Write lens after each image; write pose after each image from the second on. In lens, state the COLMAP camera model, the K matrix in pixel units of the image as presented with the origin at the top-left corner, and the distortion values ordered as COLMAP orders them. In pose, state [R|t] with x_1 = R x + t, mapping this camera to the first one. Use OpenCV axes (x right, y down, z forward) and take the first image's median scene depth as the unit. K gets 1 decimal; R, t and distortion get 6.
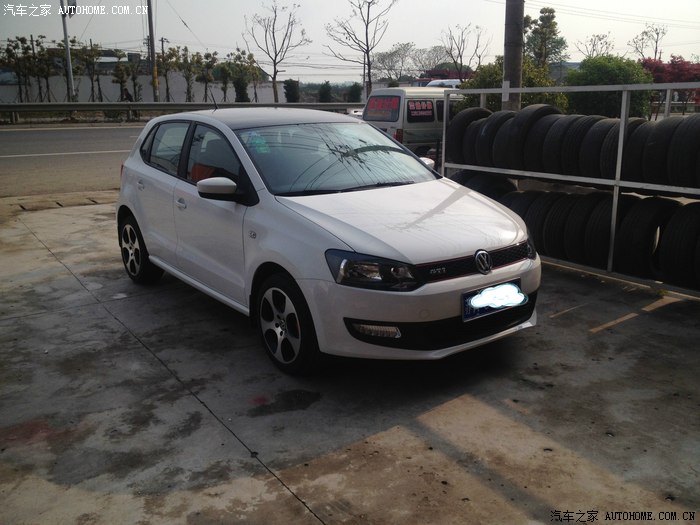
lens RADIAL K [[678.7, 0, 350.0], [0, 678.7, 262.5], [0, 0, 1]] dist [0.074503, -0.188263]
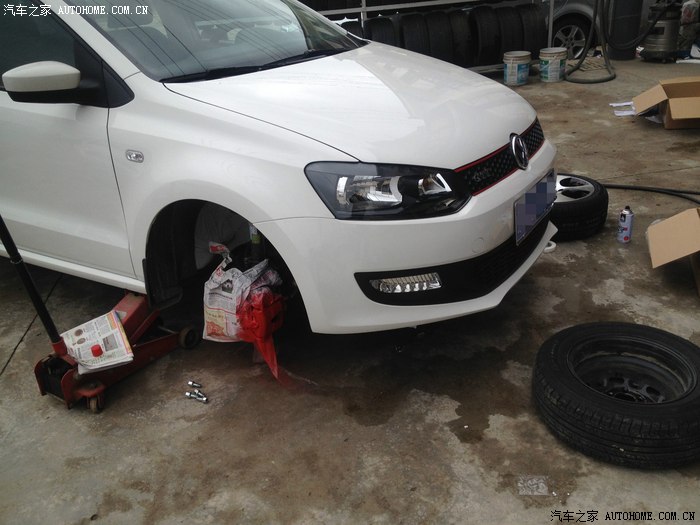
lens RADIAL K [[678.7, 0, 350.0], [0, 678.7, 262.5], [0, 0, 1]] dist [0.074503, -0.188263]
pose [[0.915899, -0.187759, 0.354790, -0.217616], [0.132316, 0.975679, 0.174764, -0.033449], [-0.378975, -0.113122, 0.918467, 0.430772]]
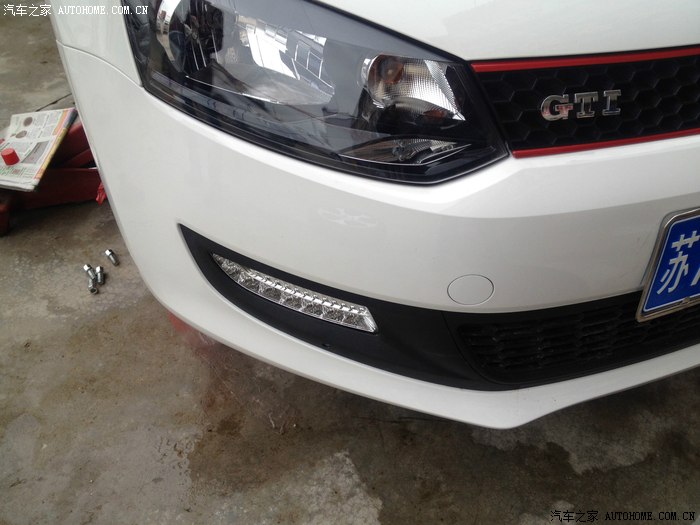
lens RADIAL K [[679.6, 0, 335.1], [0, 679.6, 279.3], [0, 0, 1]] dist [0.066049, -0.193959]
pose [[0.971514, 0.180219, -0.153889, 0.094085], [-0.089845, 0.880990, 0.464527, -0.029042], [0.219291, -0.437468, 0.872086, 0.744594]]
